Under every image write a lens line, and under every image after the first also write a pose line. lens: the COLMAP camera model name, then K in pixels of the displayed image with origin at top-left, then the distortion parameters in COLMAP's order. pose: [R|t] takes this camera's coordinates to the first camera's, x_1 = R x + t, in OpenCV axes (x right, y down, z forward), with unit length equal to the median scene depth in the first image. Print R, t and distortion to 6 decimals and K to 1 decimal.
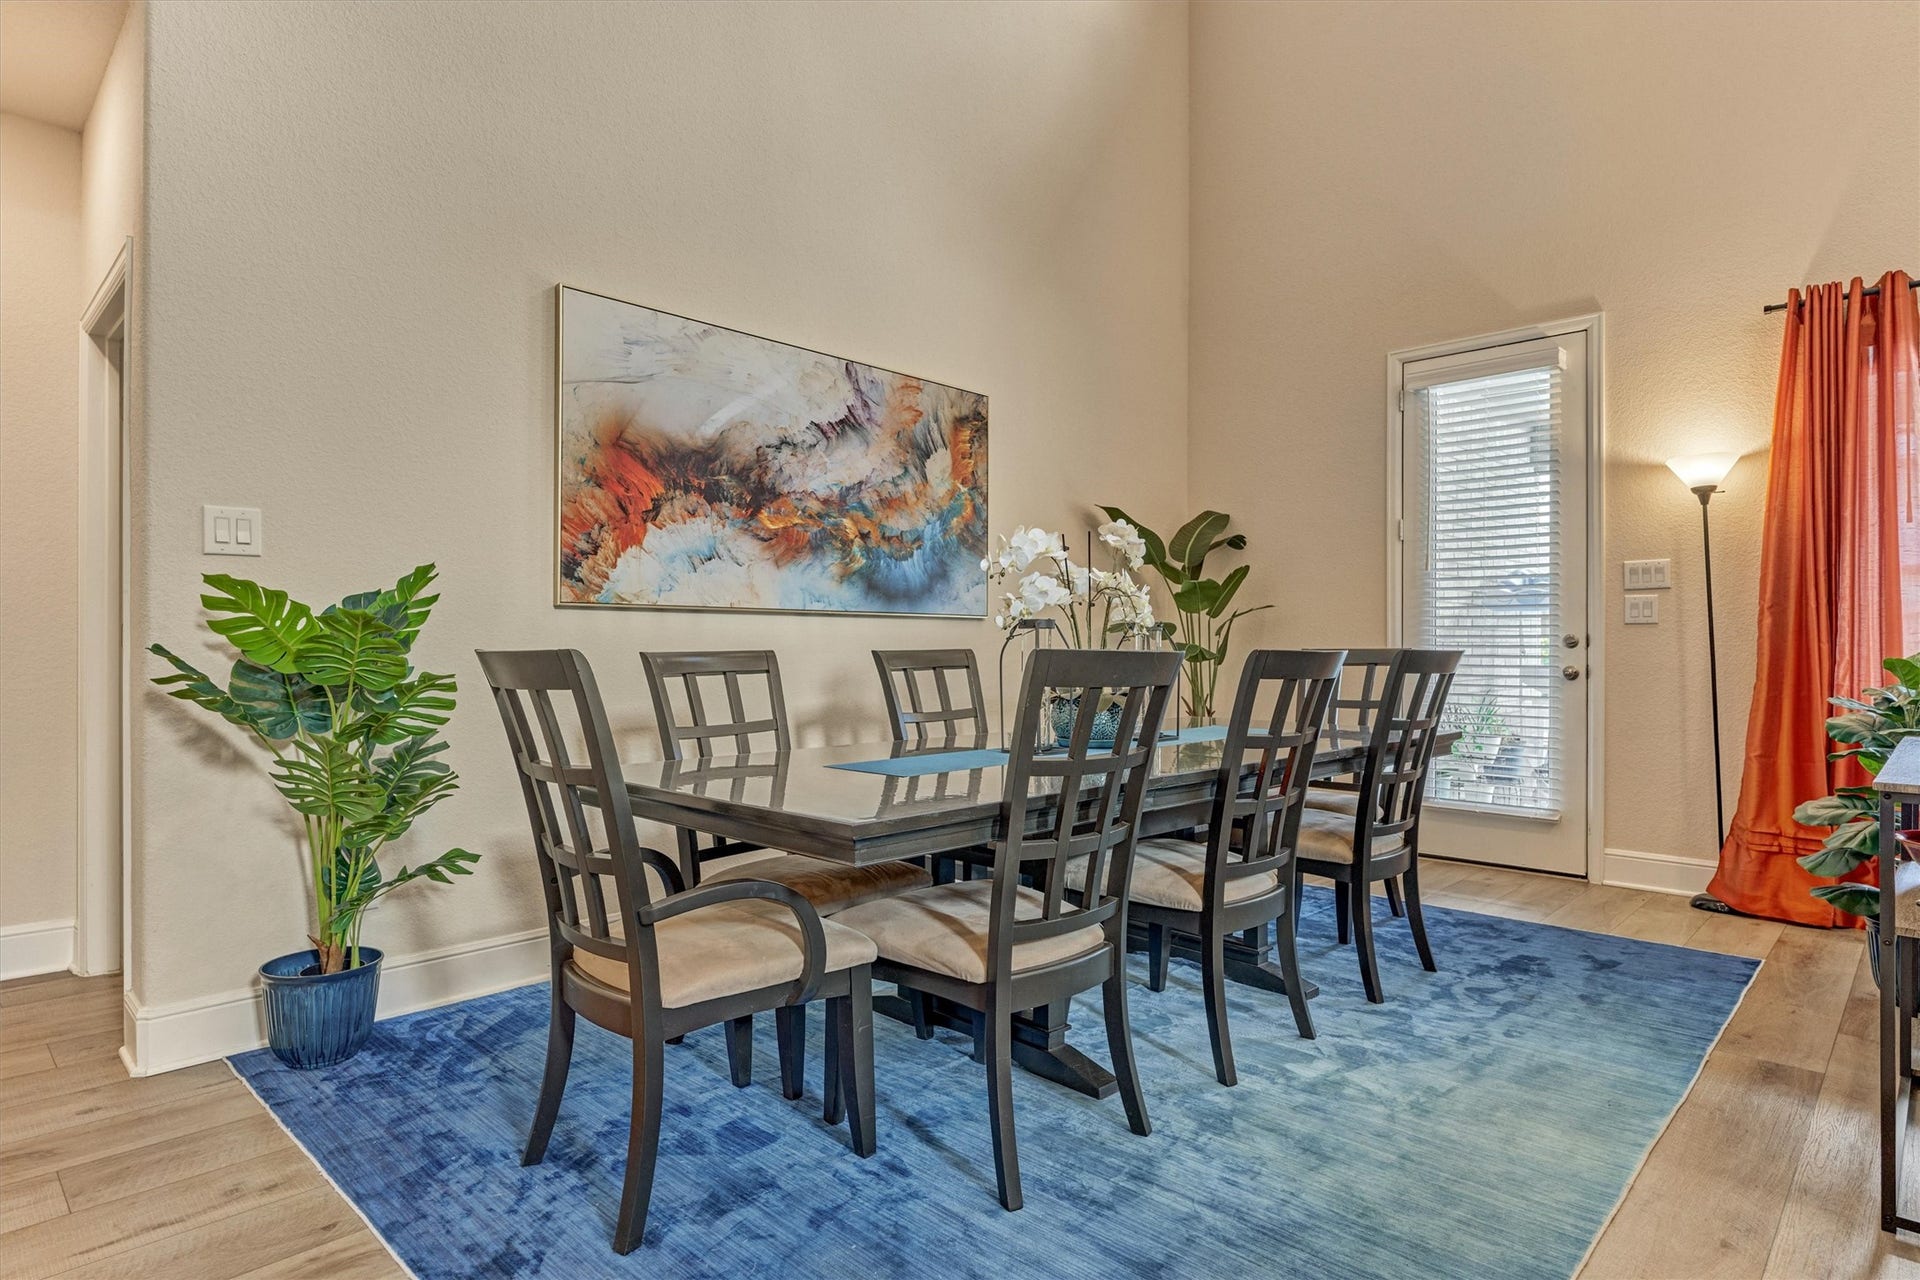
lens RADIAL K [[1036.7, 0, 960.5], [0, 1036.7, 640.7], [0, 0, 1]] dist [0.004382, 0.000556]
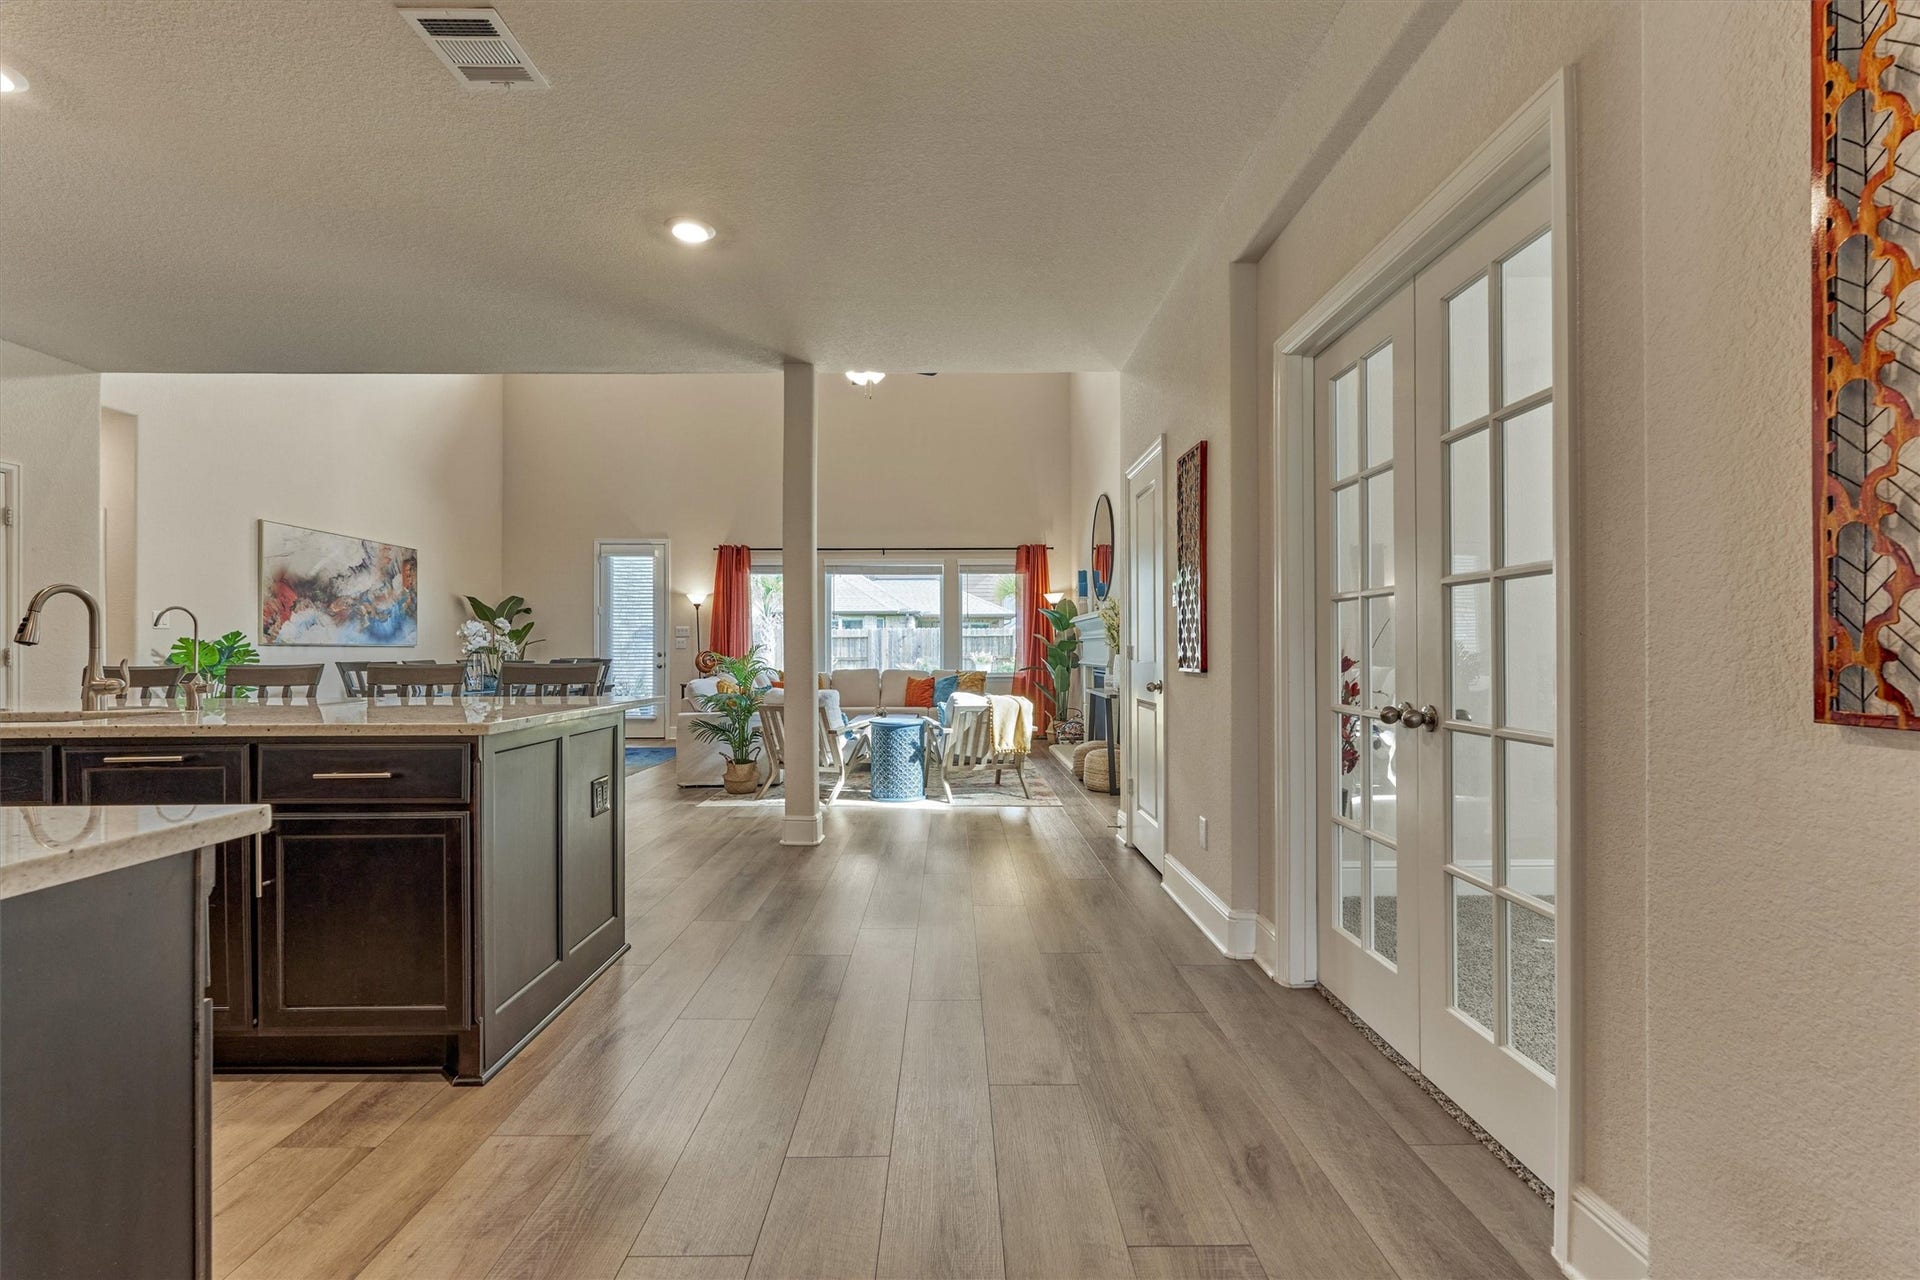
lens RADIAL K [[843.3, 0, 962.4], [0, 843.3, 647.5], [0, 0, 1]] dist [-0.000473, -0.000344]
pose [[0.707867, -0.001705, 0.706344, -0.493866], [0.003559, 0.999993, -0.001153, -0.014229], [-0.706337, 0.003330, 0.707868, -1.325597]]
